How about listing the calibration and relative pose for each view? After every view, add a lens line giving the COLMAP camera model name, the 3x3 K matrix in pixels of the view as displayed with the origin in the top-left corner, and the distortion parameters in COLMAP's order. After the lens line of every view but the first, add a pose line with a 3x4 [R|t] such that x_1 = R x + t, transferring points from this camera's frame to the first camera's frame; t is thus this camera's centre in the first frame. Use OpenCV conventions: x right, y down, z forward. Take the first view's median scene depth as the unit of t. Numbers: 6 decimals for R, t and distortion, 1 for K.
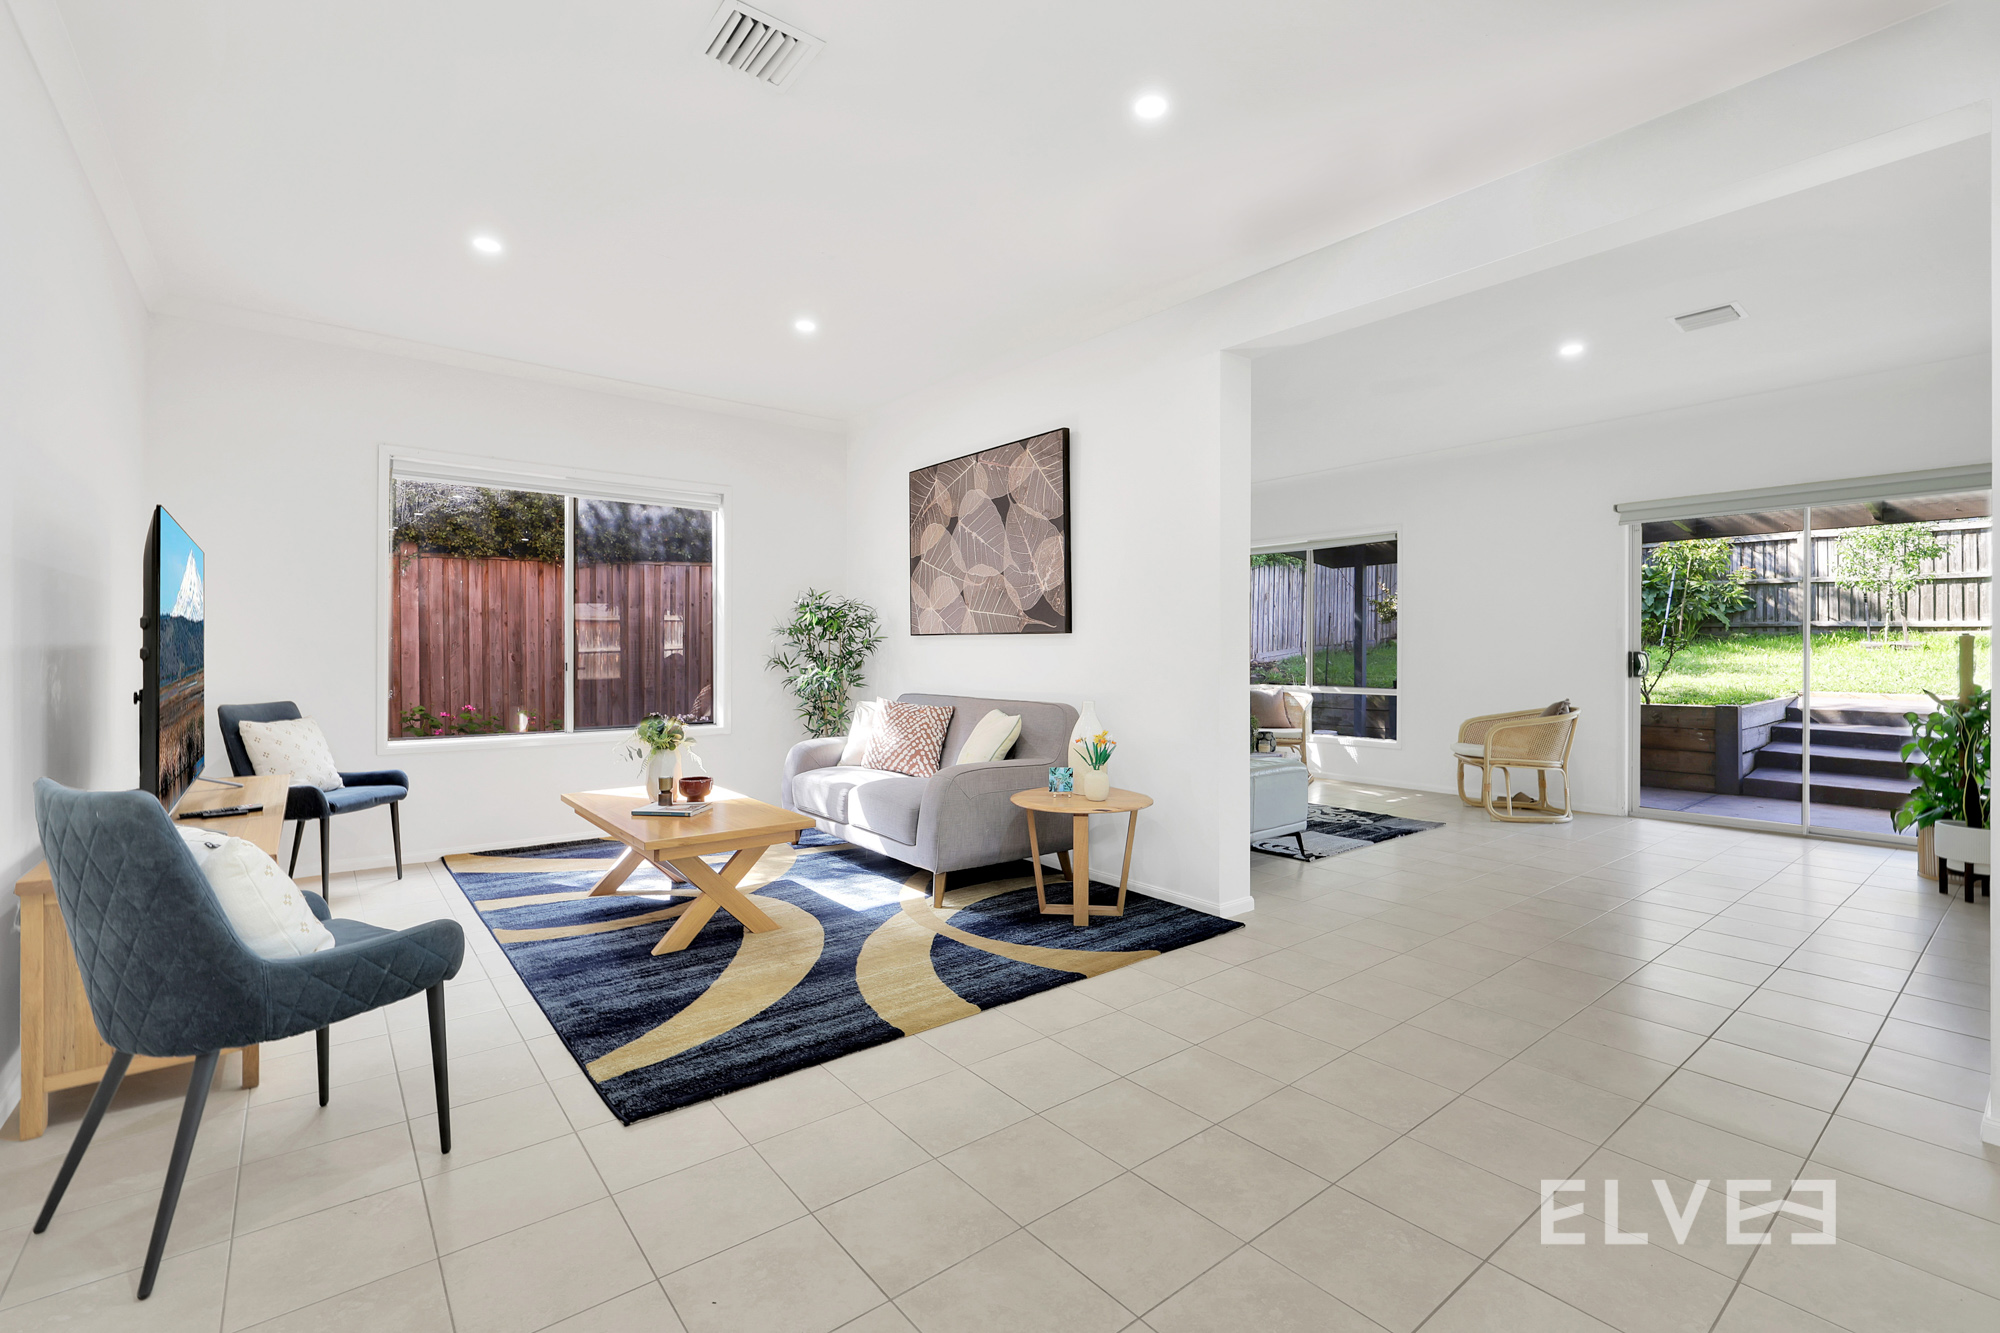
lens RADIAL K [[868.8, 0, 1002.9], [0, 868.8, 656.9], [0, 0, 1]] dist [-0.003273, 0.000503]
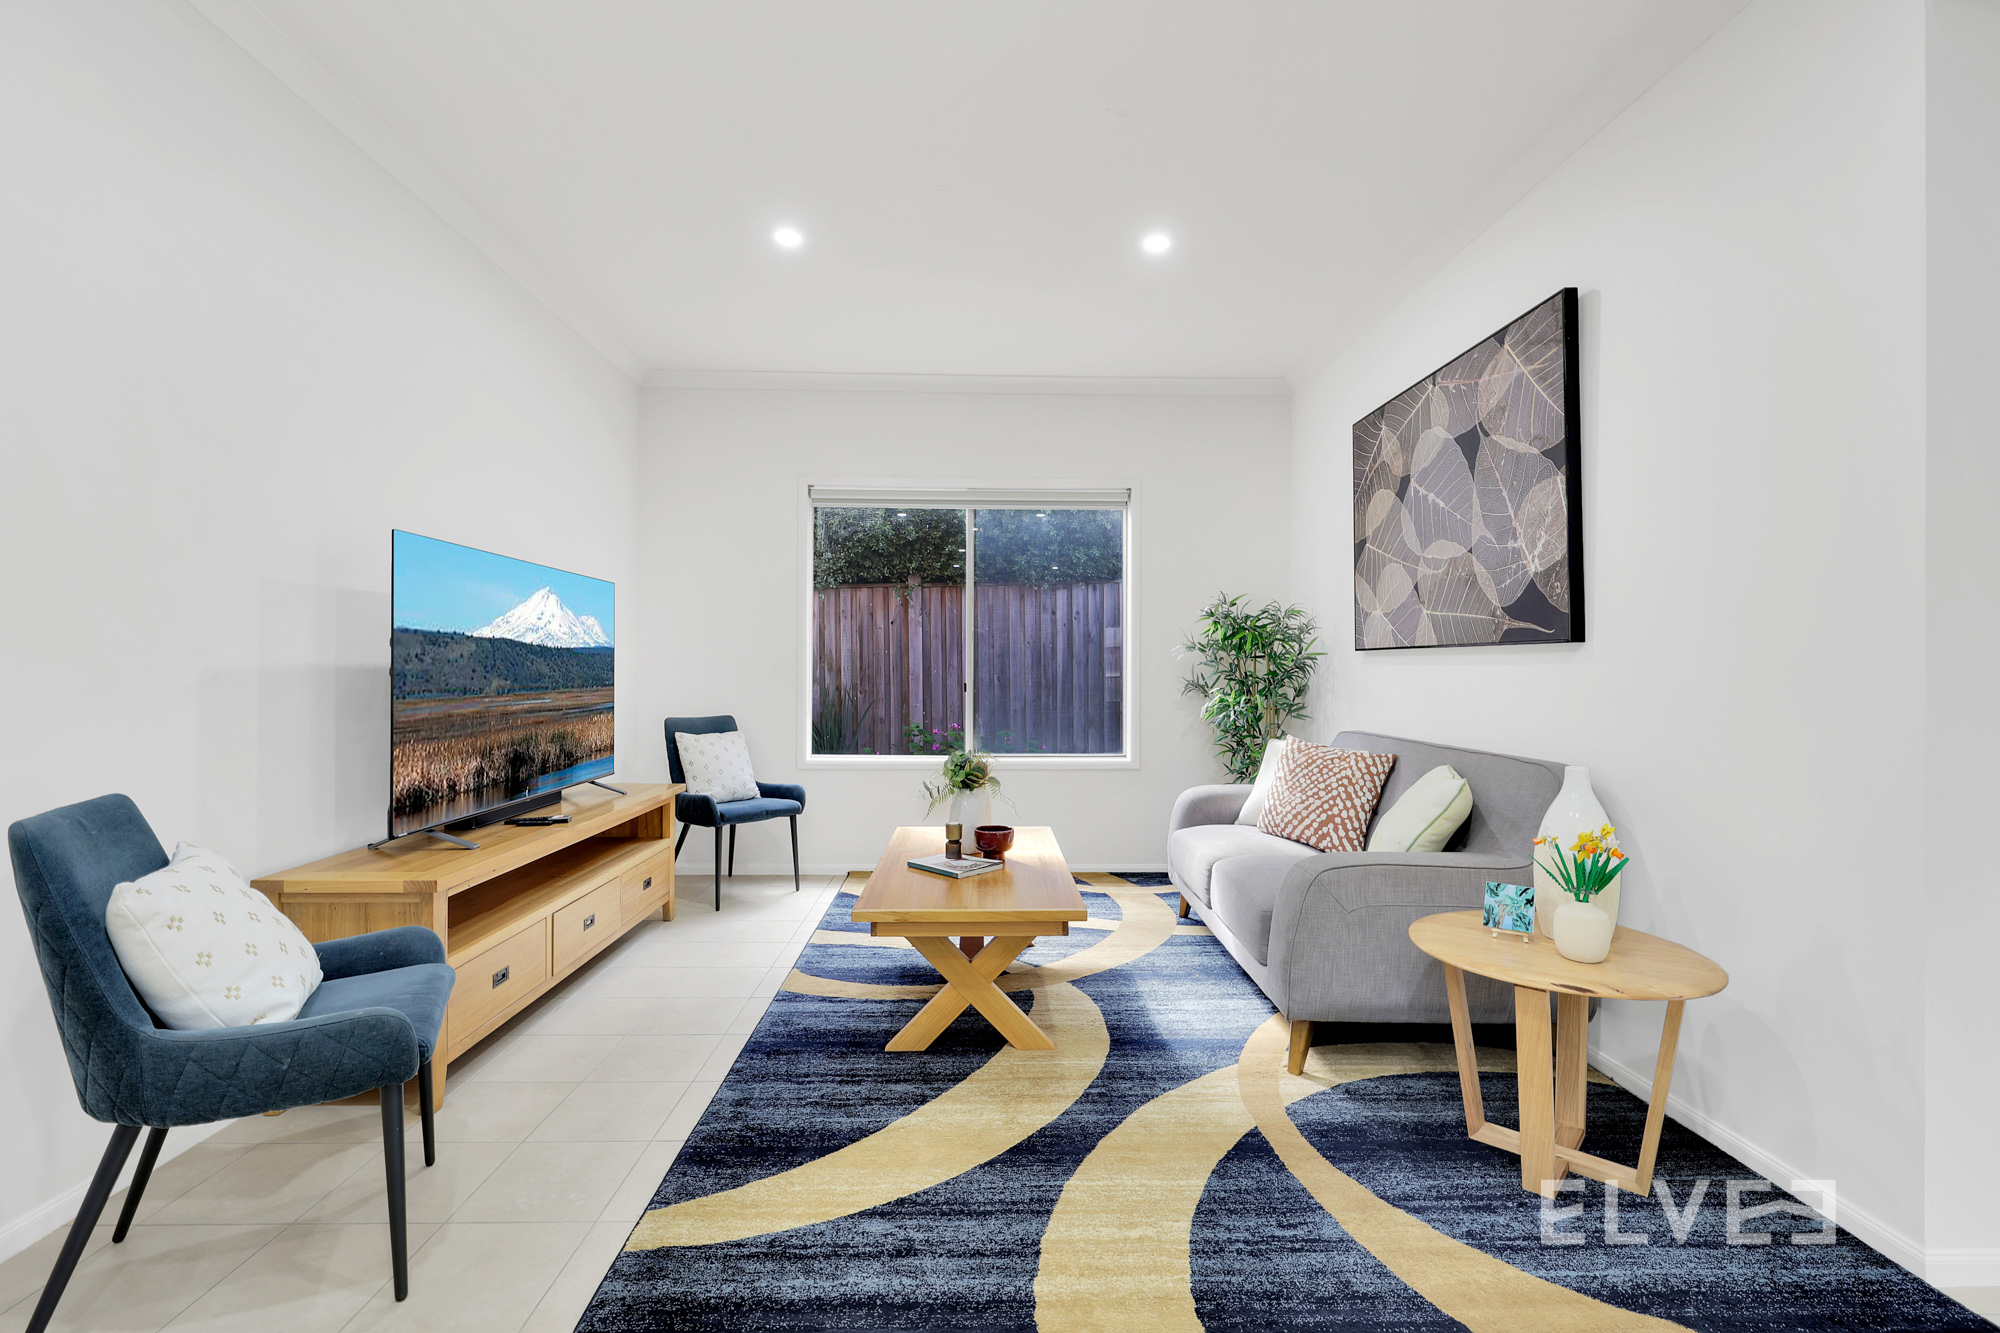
lens RADIAL K [[868.8, 0, 996.1], [0, 868.8, 669.9], [0, 0, 1]] dist [-0.003273, 0.000503]
pose [[0.792219, 0.001693, -0.610235, 0.139882], [-0.007172, 0.999953, -0.006536, -0.002715], [0.610195, 0.009554, 0.792193, 0.353495]]
